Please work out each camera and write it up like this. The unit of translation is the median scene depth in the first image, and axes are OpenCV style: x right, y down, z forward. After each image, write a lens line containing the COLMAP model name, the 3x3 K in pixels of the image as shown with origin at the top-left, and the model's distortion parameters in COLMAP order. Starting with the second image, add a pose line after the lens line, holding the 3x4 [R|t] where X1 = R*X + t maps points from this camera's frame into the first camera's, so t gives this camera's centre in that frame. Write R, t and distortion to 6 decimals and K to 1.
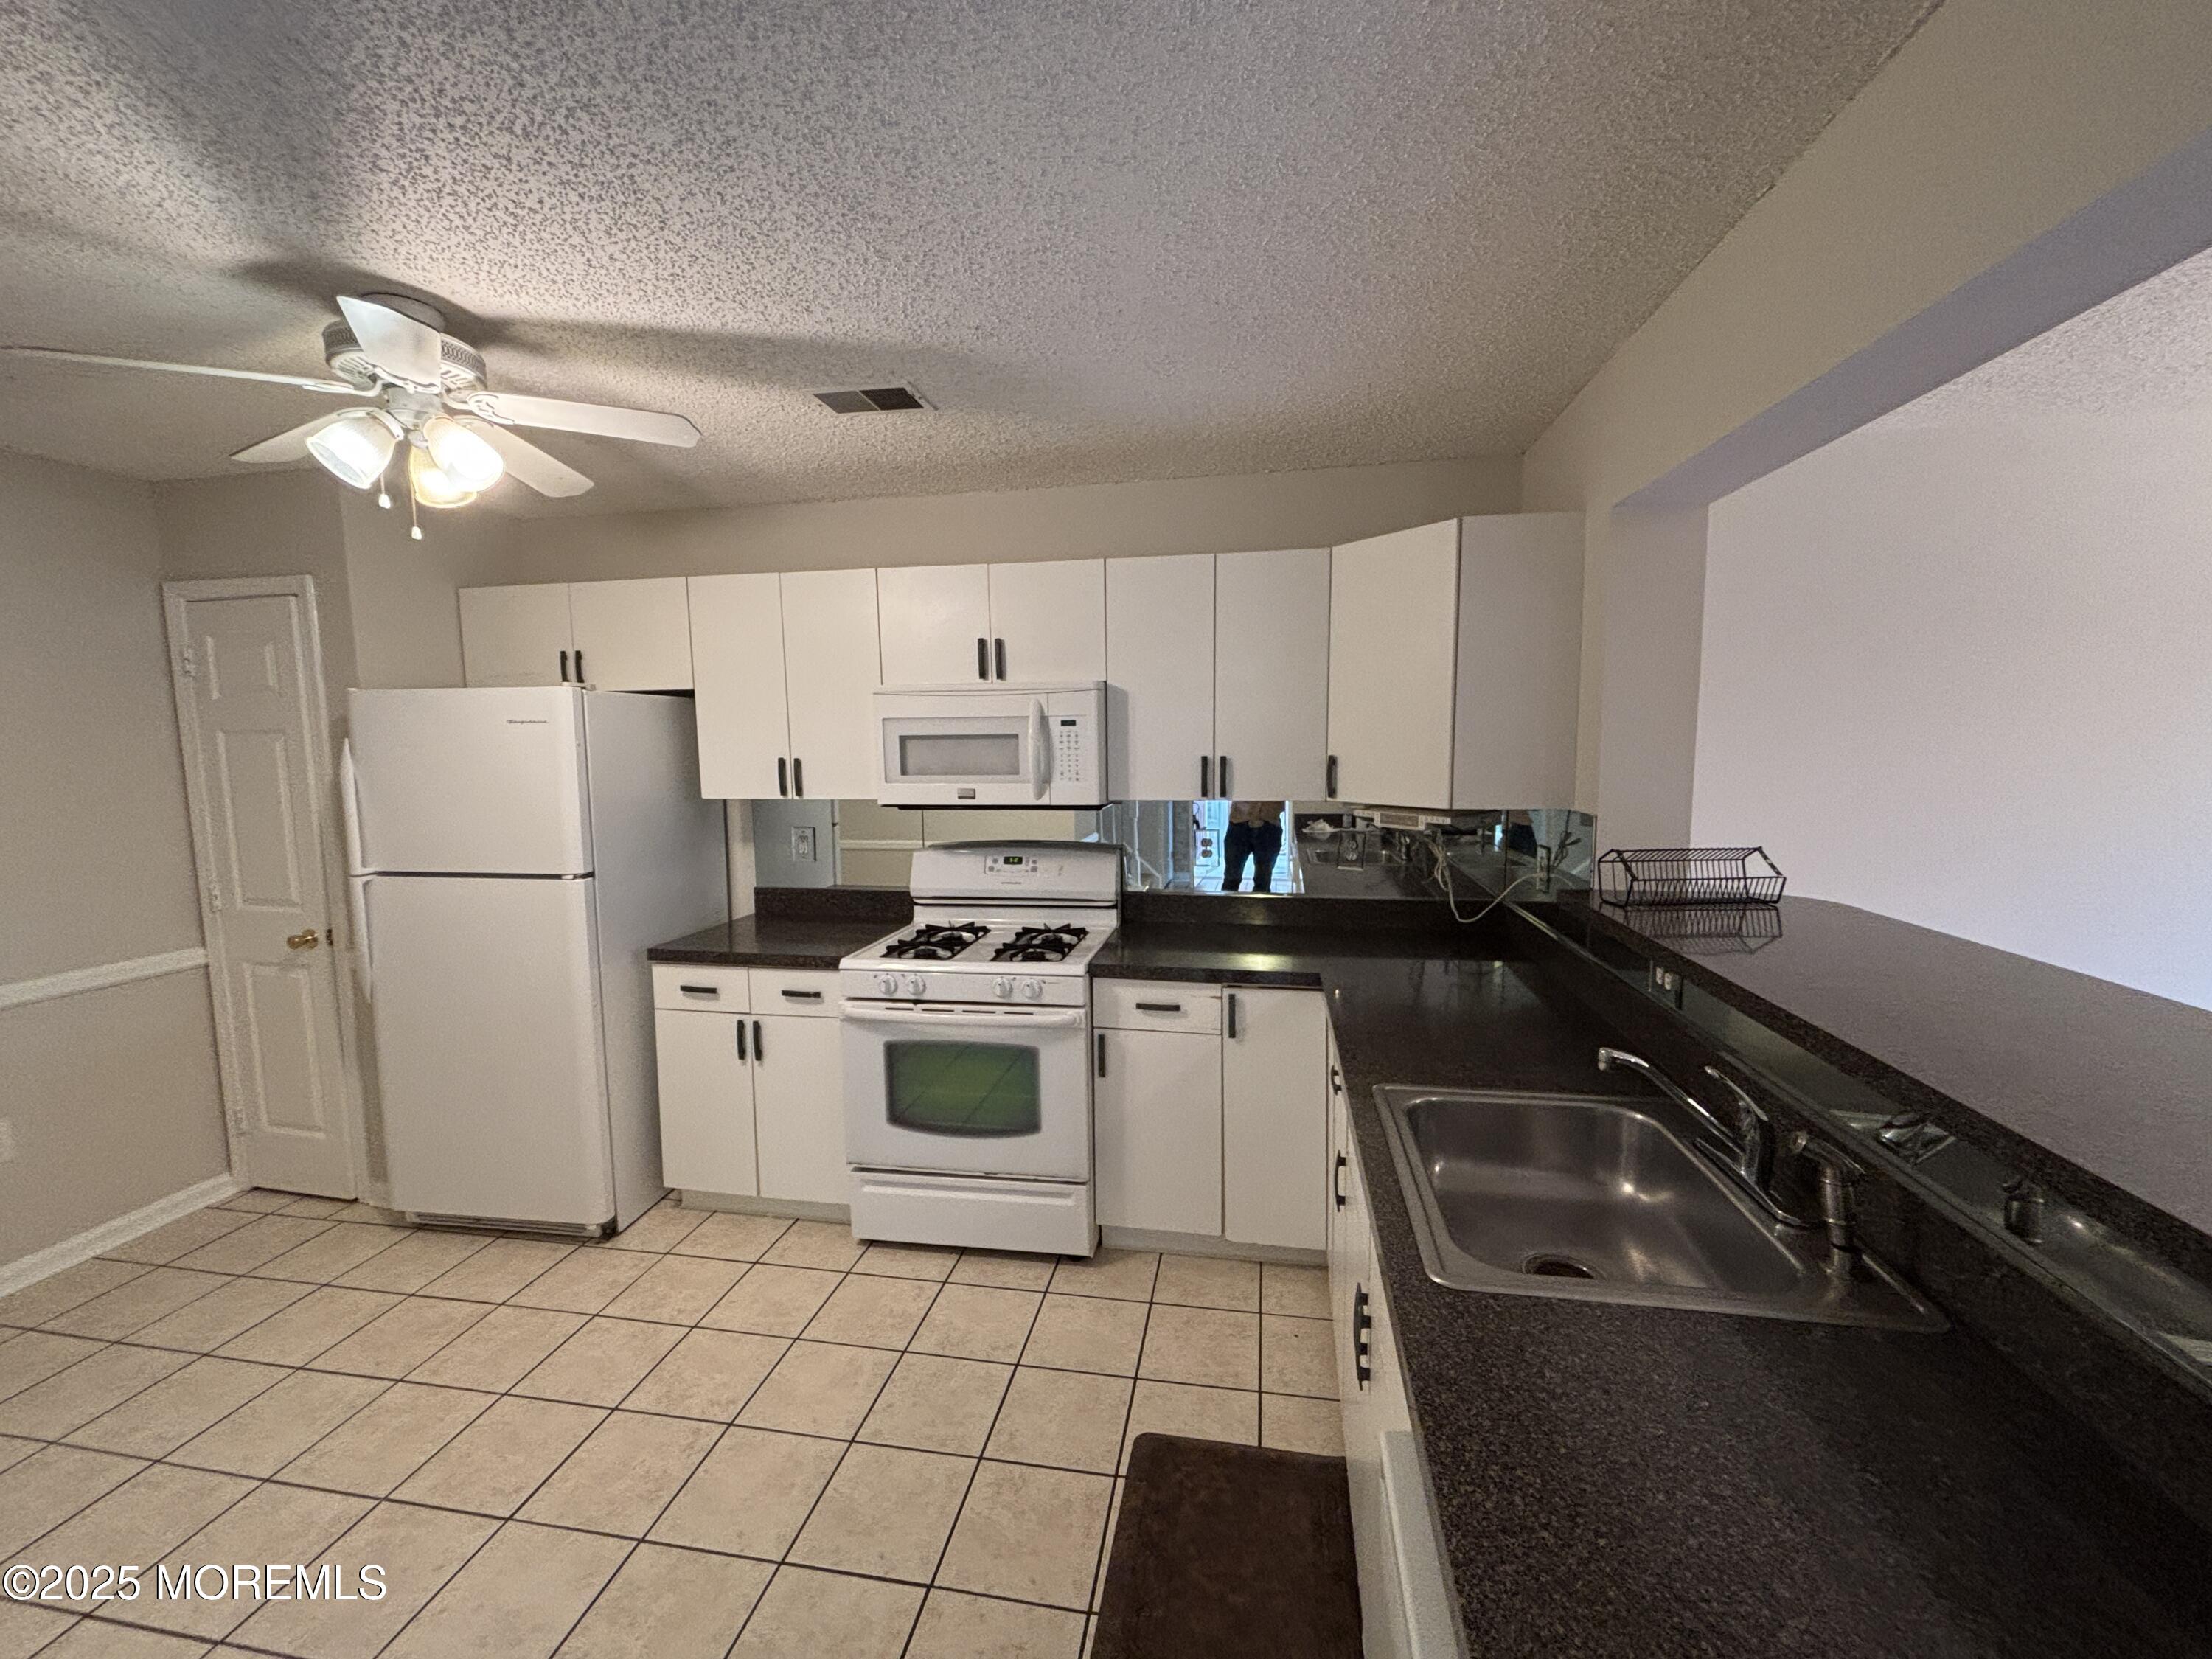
lens RADIAL K [[887.2, 0, 1116.3], [0, 887.2, 832.7], [0, 0, 1]] dist [-0.002827, 0.000815]
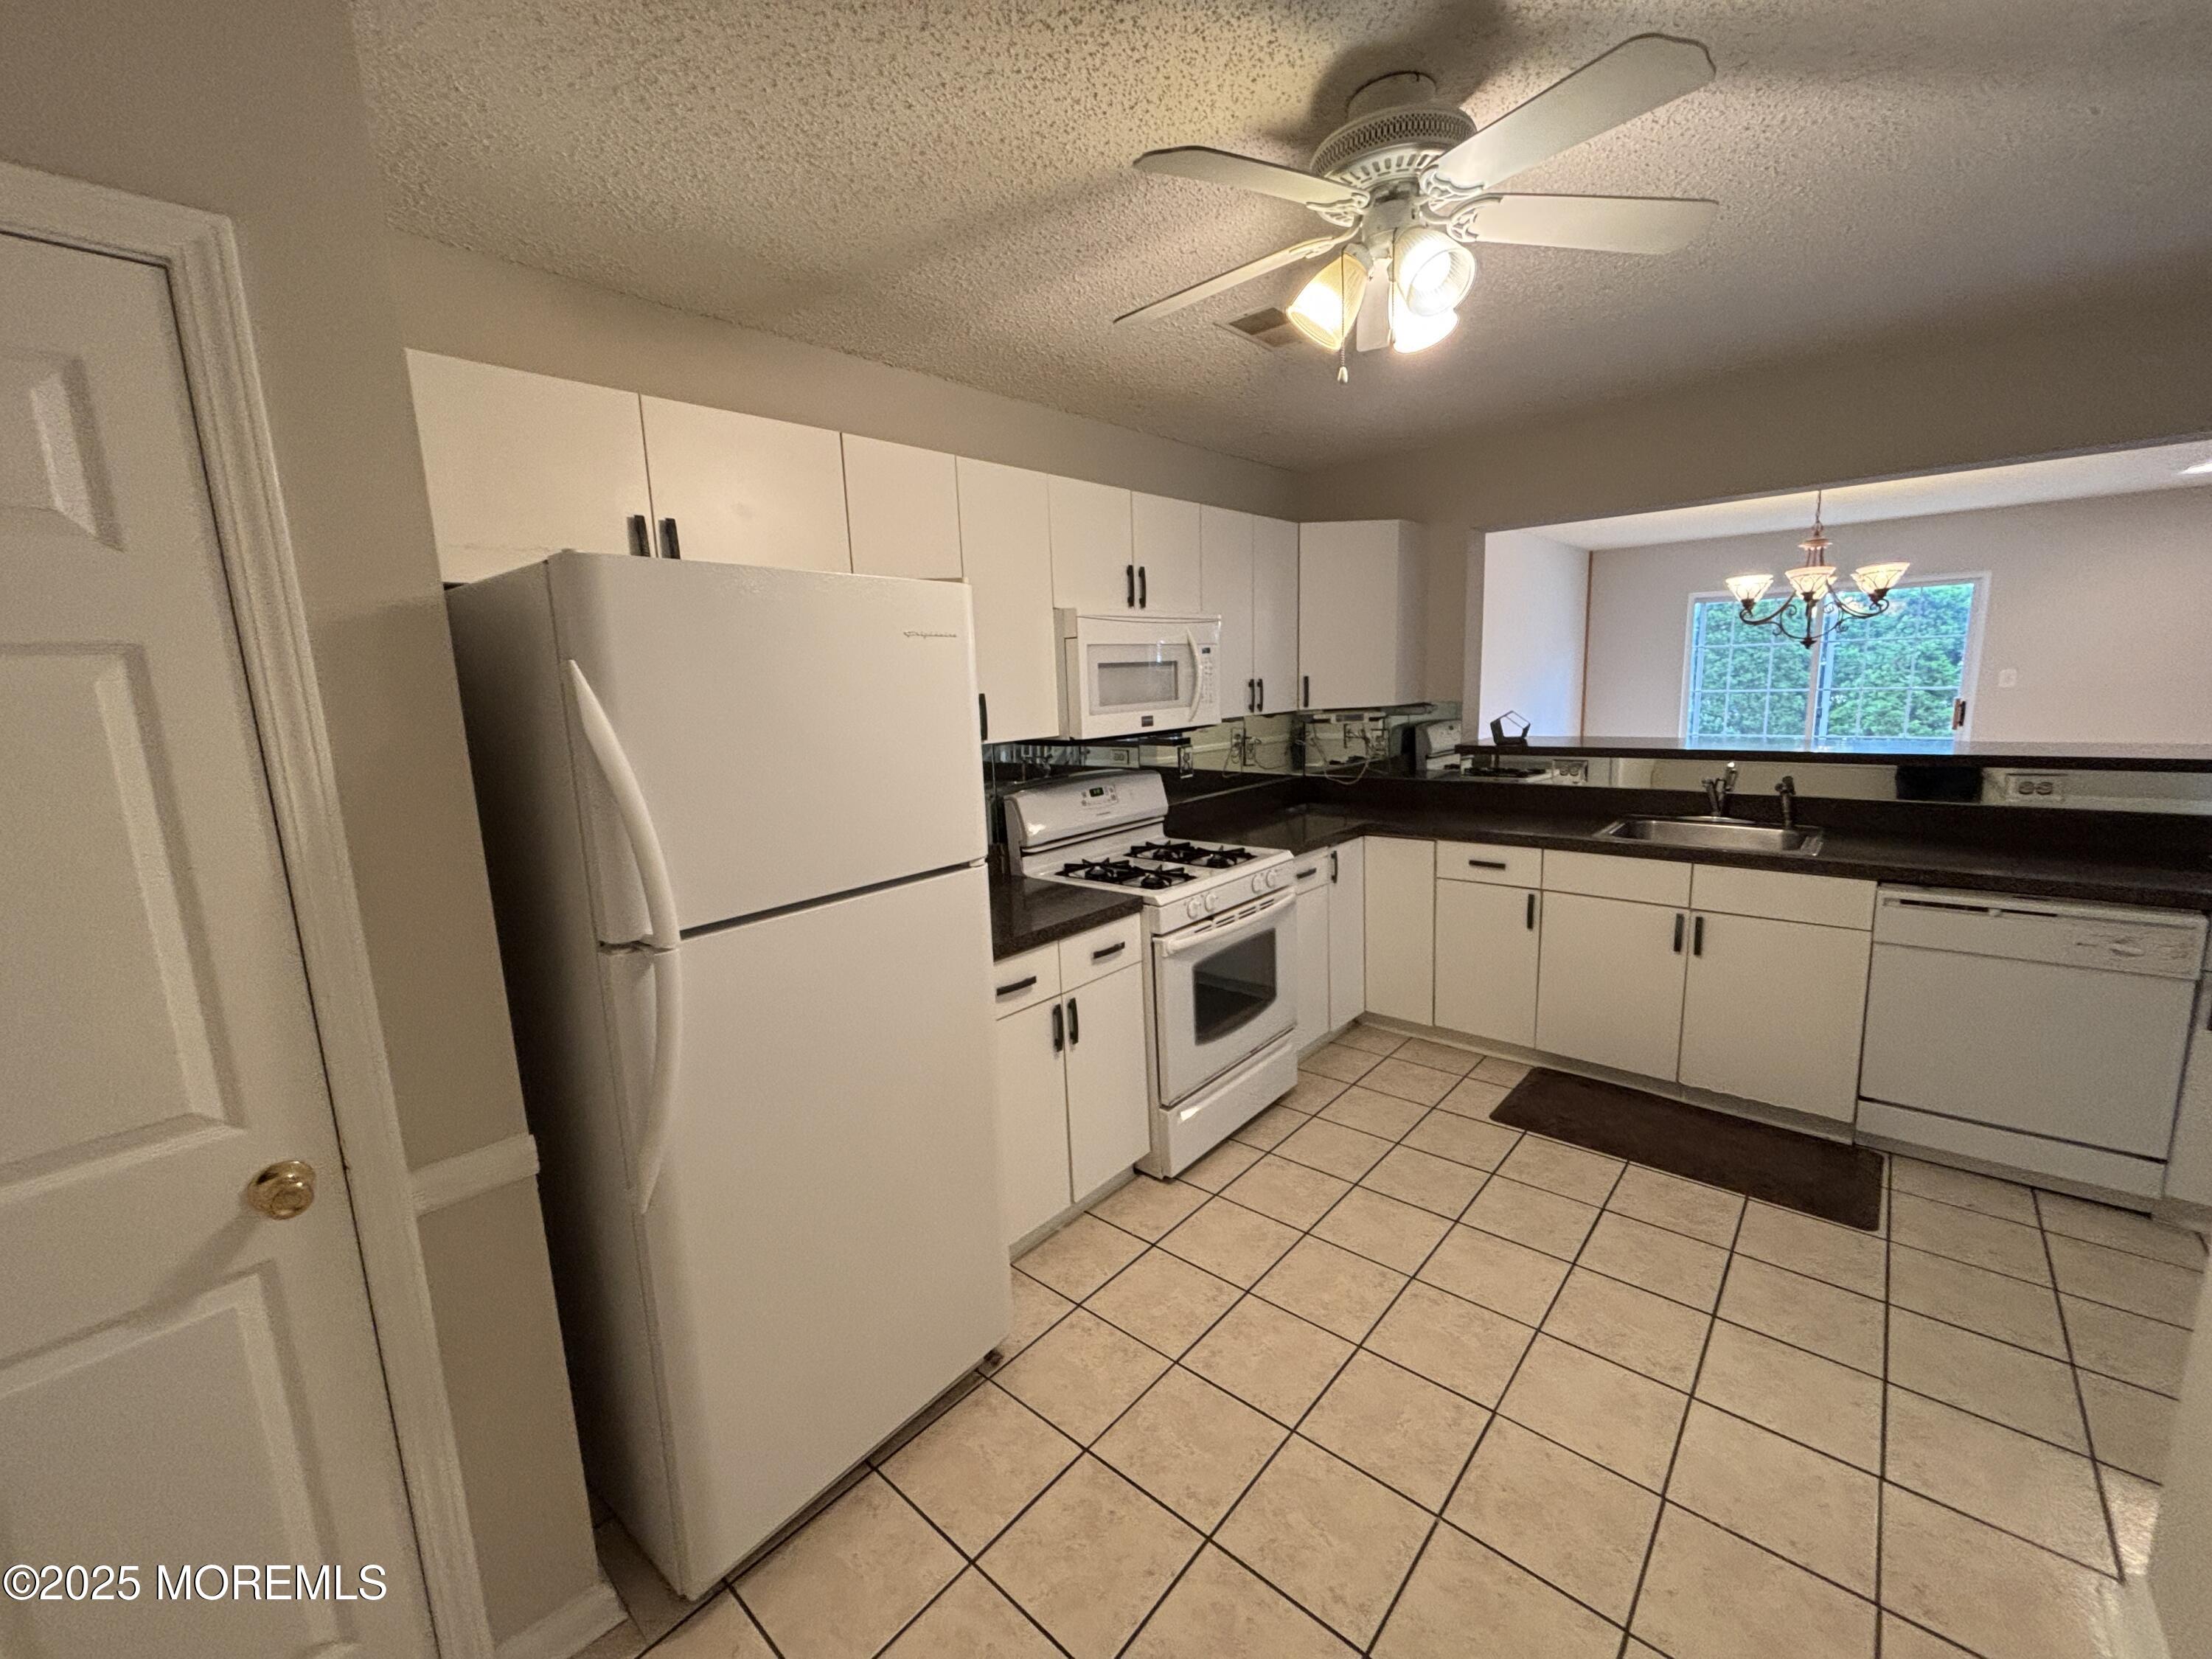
lens RADIAL K [[887.2, 0, 1087.8], [0, 887.2, 835.2], [0, 0, 1]] dist [-0.002827, 0.000815]
pose [[0.535167, -0.157740, 0.829888, -1.084793], [0.125297, 0.986367, 0.106682, -0.031995], [-0.835402, 0.046889, 0.547635, 0.517979]]
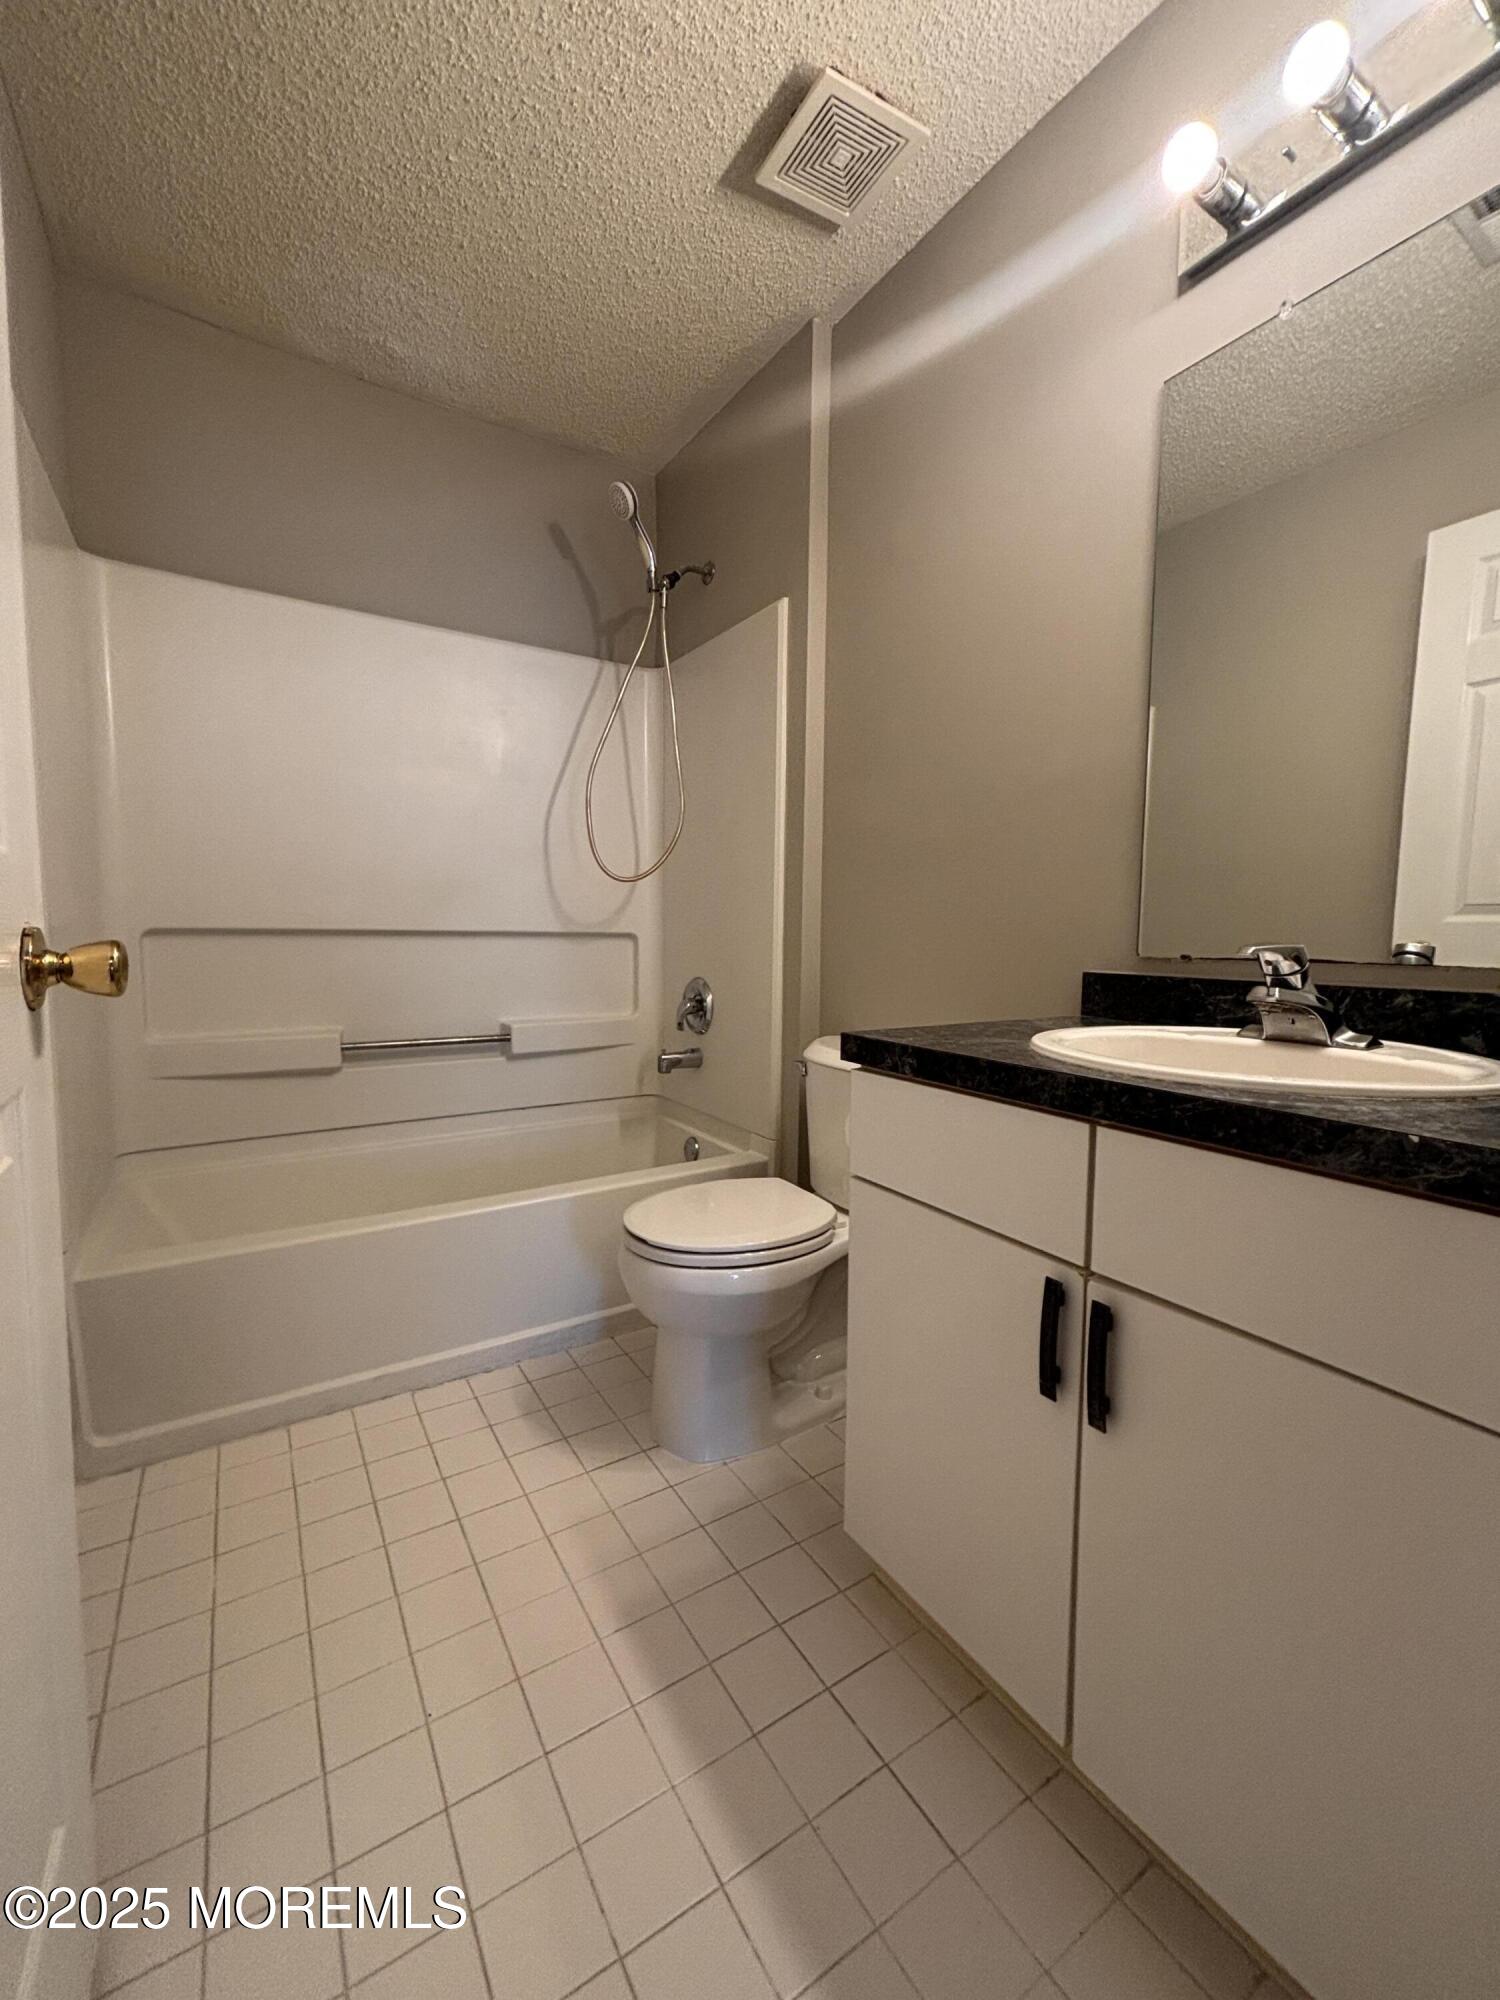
lens RADIAL K [[802.2, 0, 751.4], [0, 802.2, 999.5], [0, 0, 1]] dist [-0.002827, 0.000815]
pose [[0.675364, 0.072366, -0.733926, -0.291394], [-0.083567, 0.996274, 0.021335, 0.110561], [0.732735, 0.046923, 0.678894, 0.716233]]
